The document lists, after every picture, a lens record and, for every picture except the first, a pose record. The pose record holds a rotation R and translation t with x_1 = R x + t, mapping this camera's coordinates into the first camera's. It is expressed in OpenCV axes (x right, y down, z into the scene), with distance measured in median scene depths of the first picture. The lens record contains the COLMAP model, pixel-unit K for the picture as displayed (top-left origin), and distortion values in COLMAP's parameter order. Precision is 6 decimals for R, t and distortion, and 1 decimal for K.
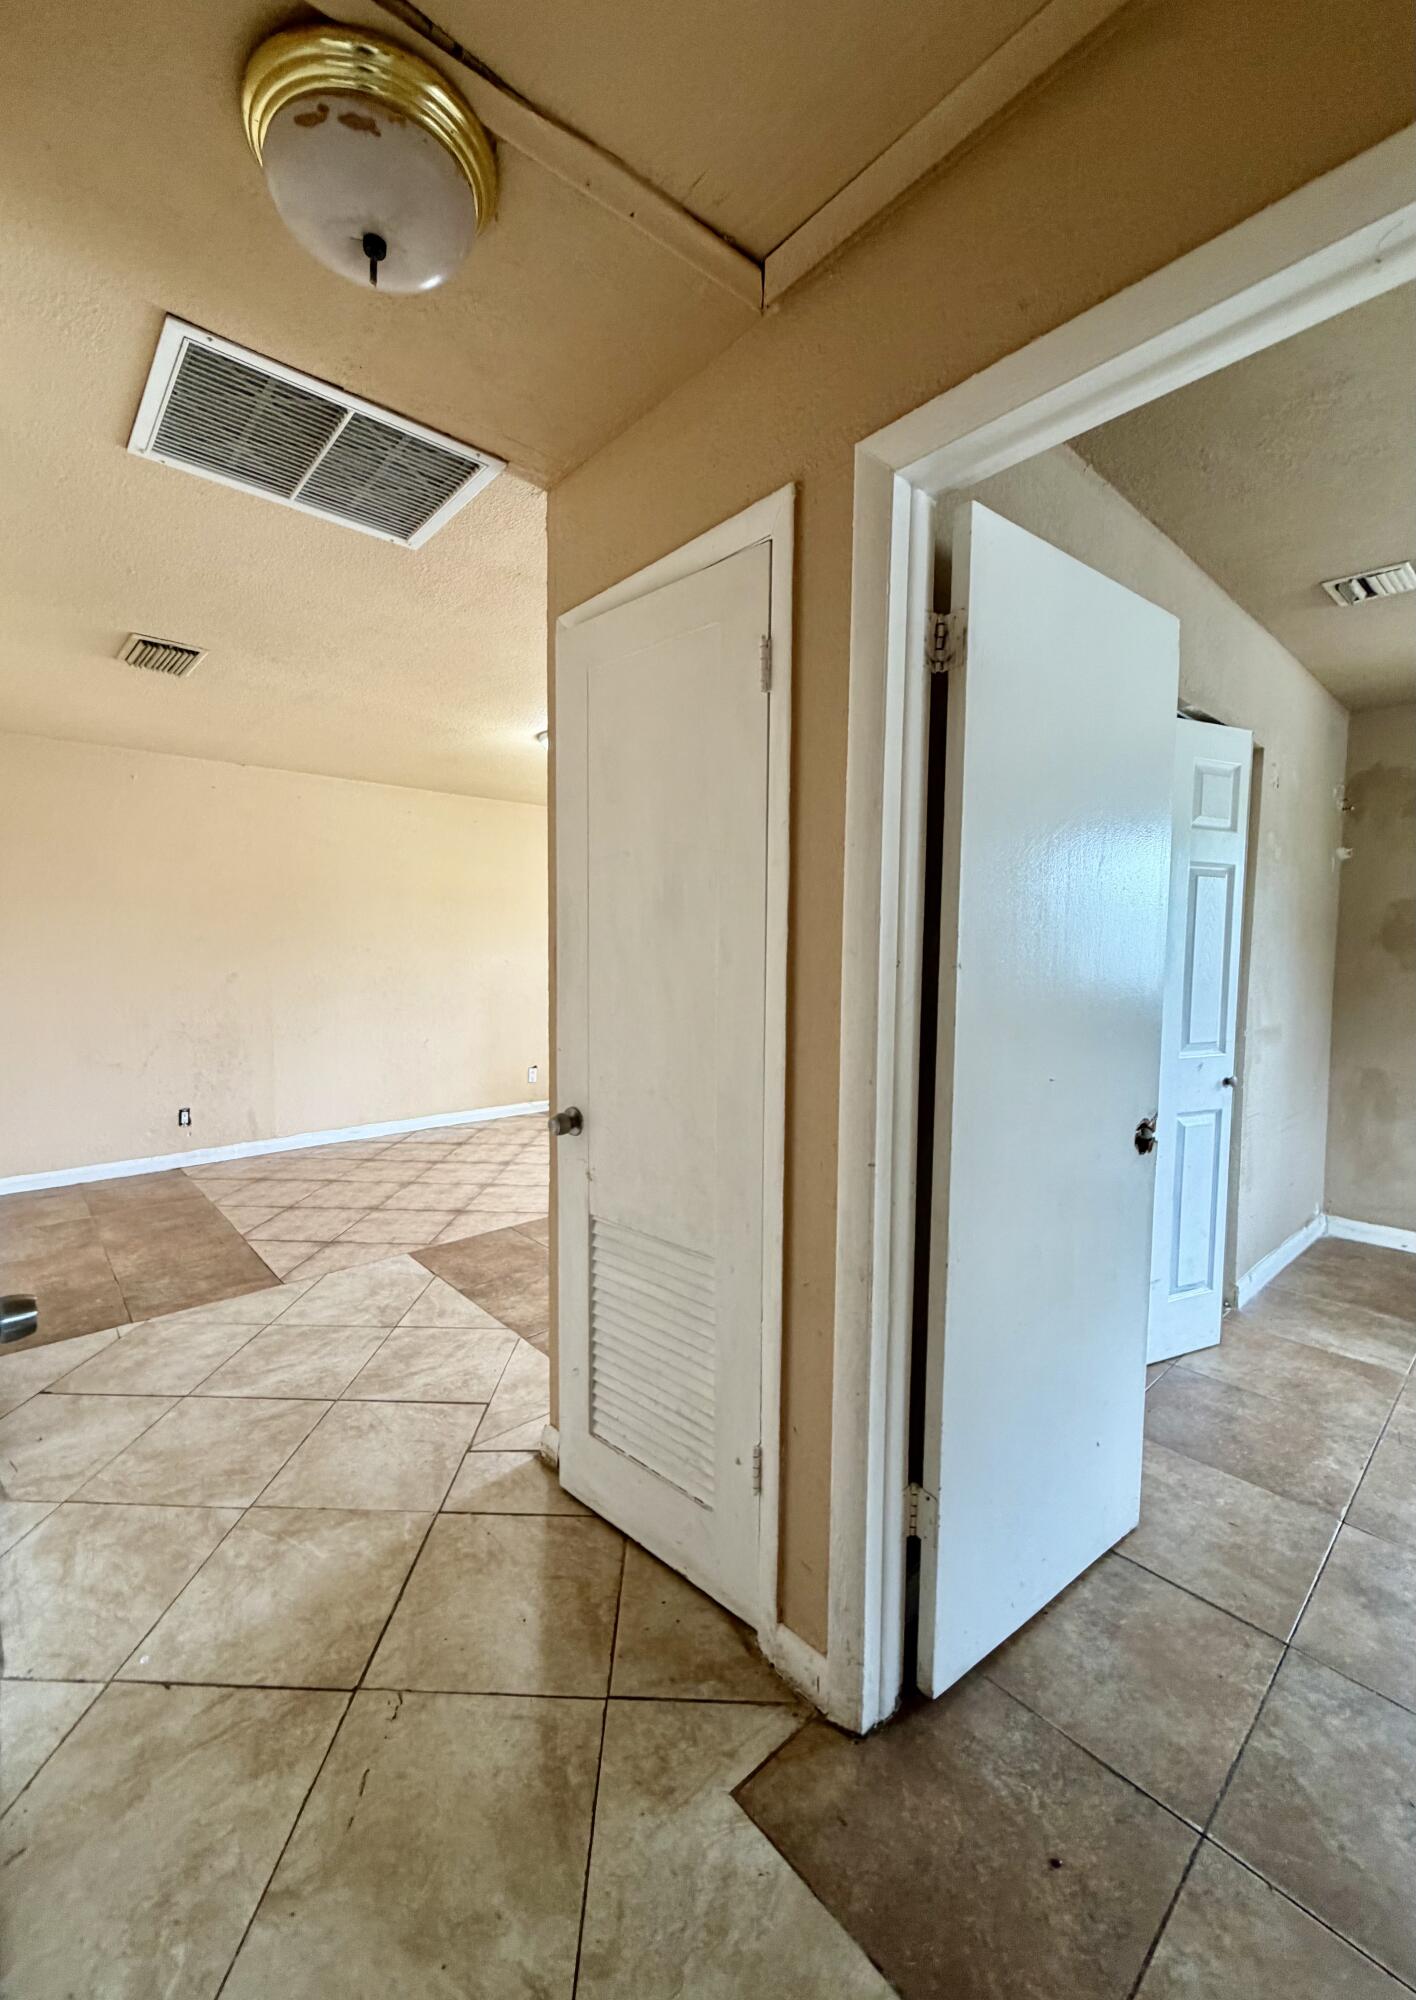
lens RADIAL K [[799.8, 0, 669.9], [0, 799.8, 999.0], [0, 0, 1]] dist [-0.001930, 0.002343]
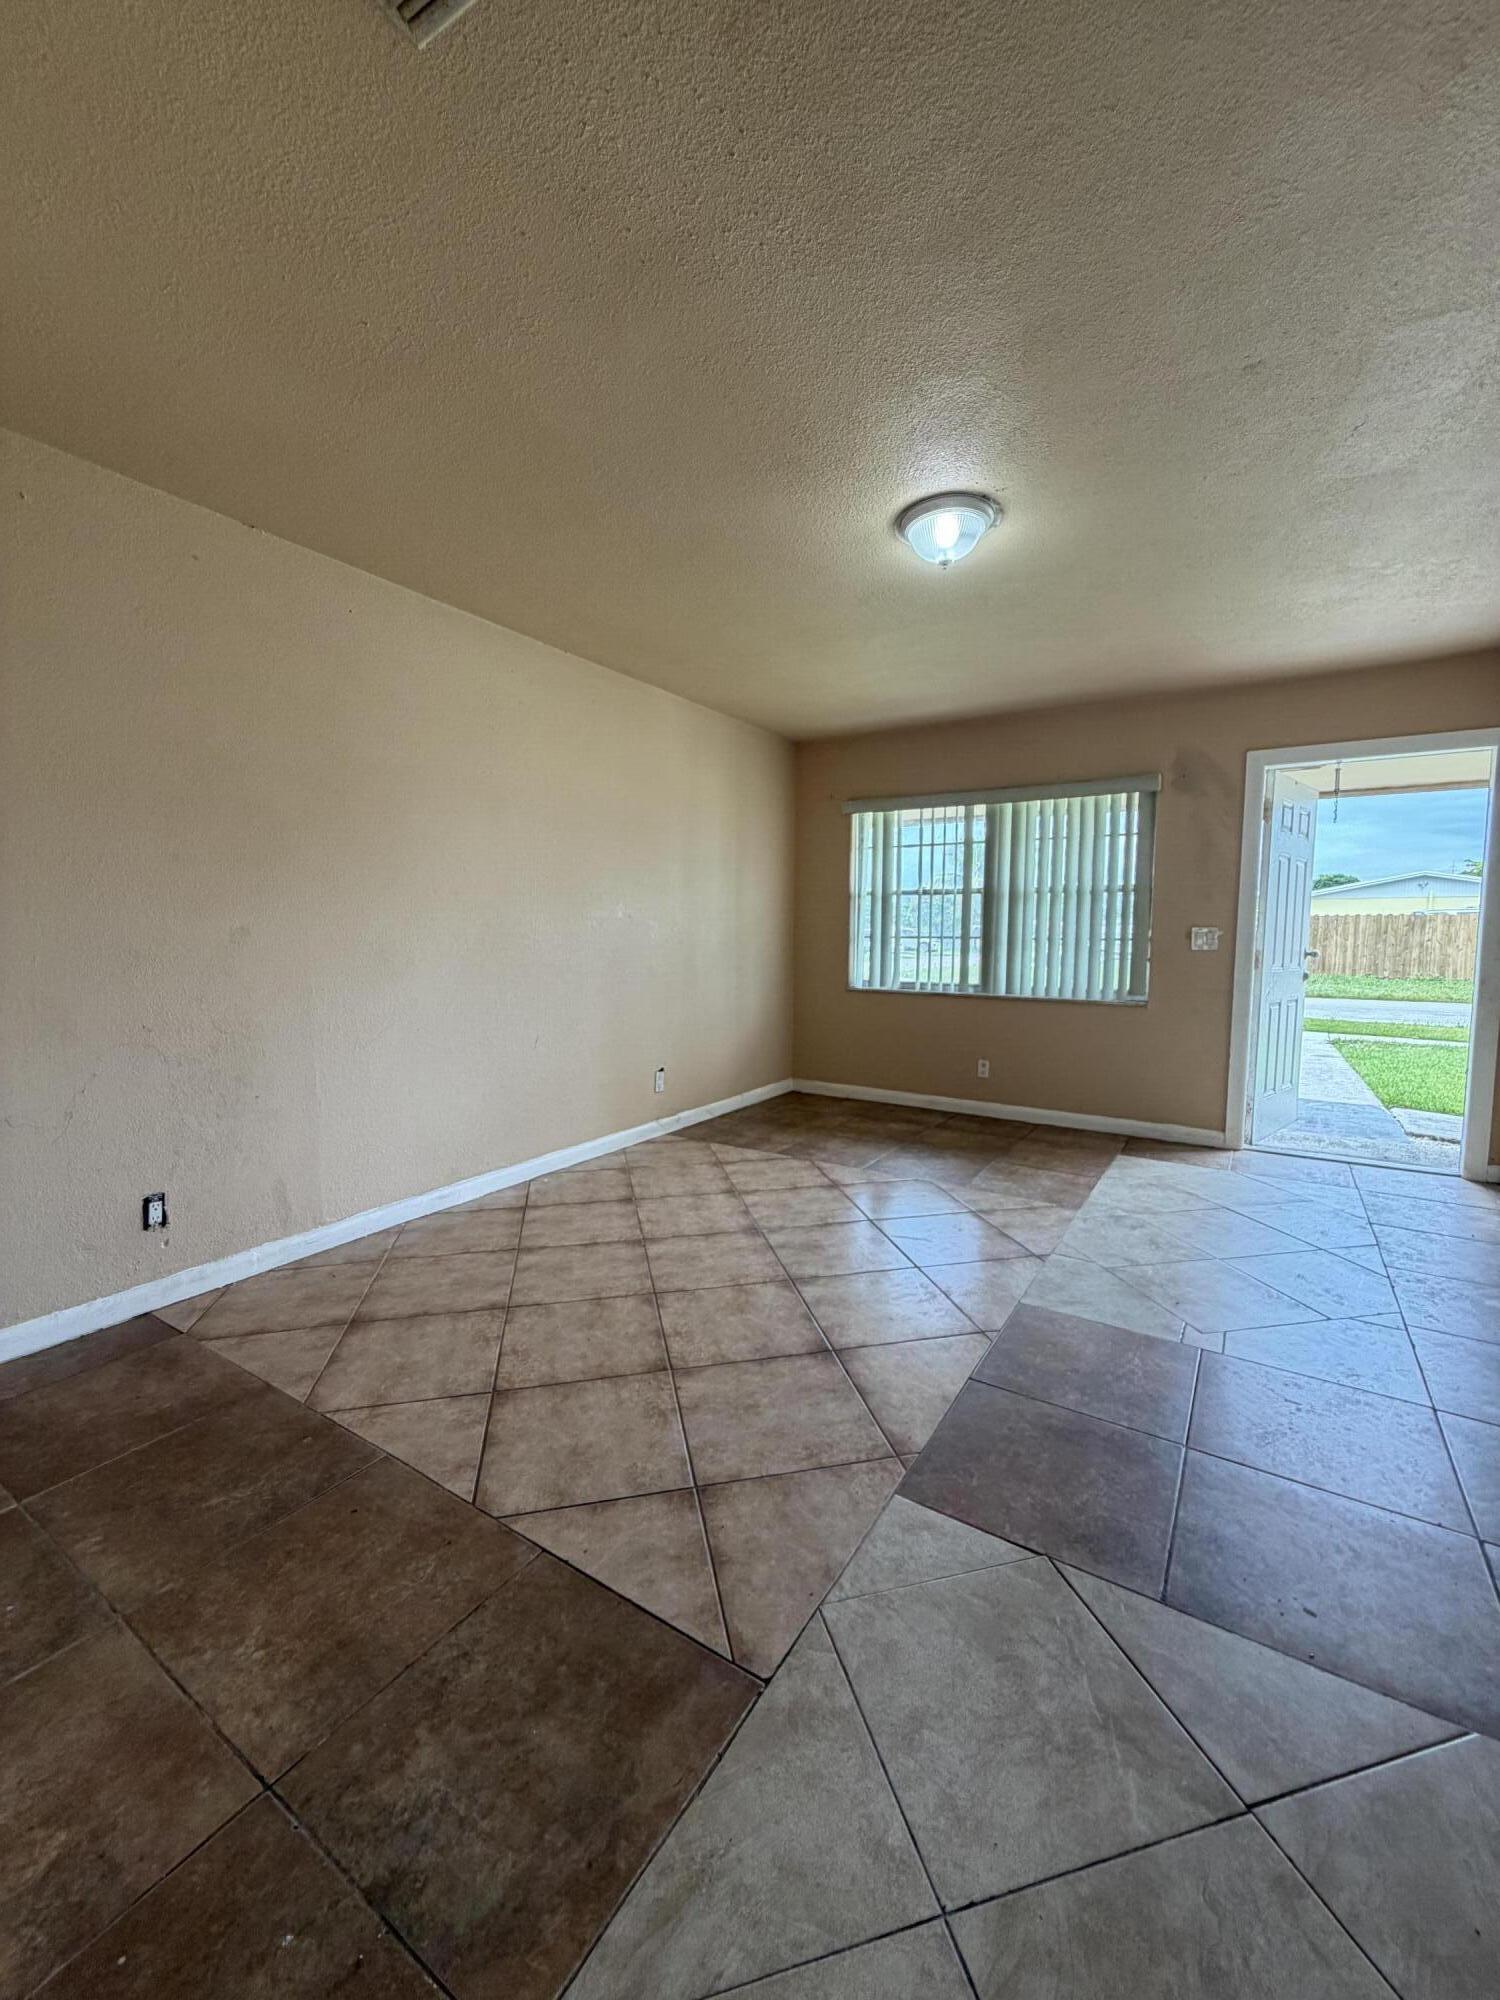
lens RADIAL K [[800.7, 0, 751.3], [0, 800.7, 995.9], [0, 0, 1]] dist [0.000490, -0.000111]
pose [[0.958178, -0.024566, 0.285116, -0.790327], [0.018083, 0.999515, 0.025346, 0.011600], [-0.285601, -0.019130, 0.958158, 0.837914]]
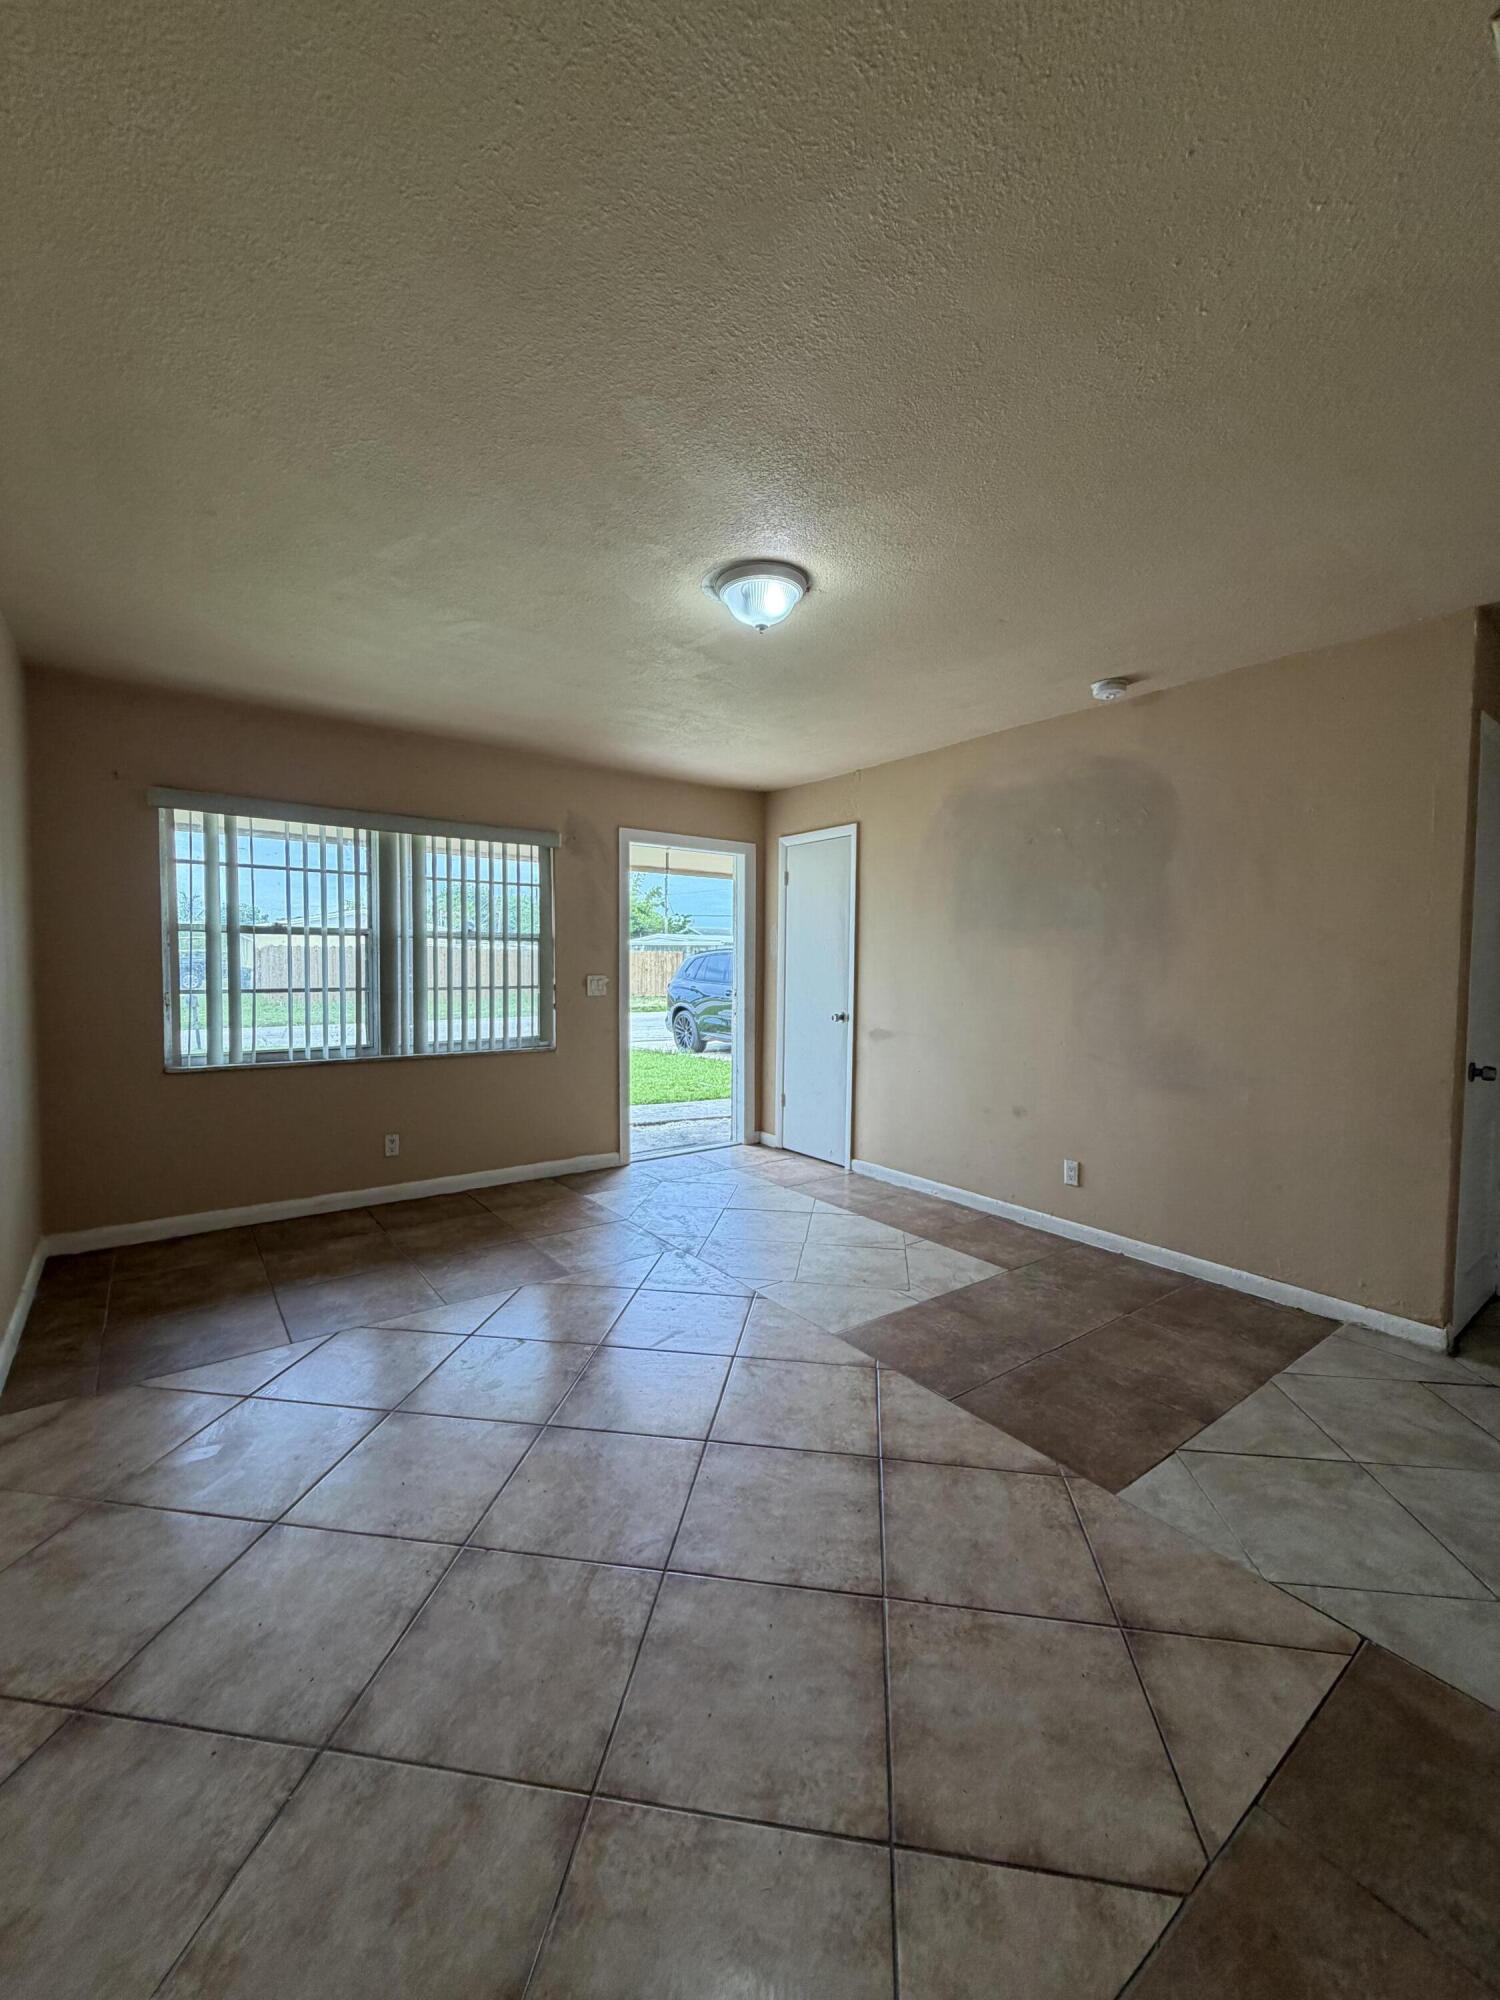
lens RADIAL K [[794.8, 0, 750.6], [0, 794.8, 996.8], [0, 0, 1]] dist [-0.001596, 0.000498]
pose [[0.065729, -0.047267, 0.996717, -1.285808], [0.052300, 0.997668, 0.043863, -0.093135], [-0.996466, 0.049245, 0.068048, 1.752524]]
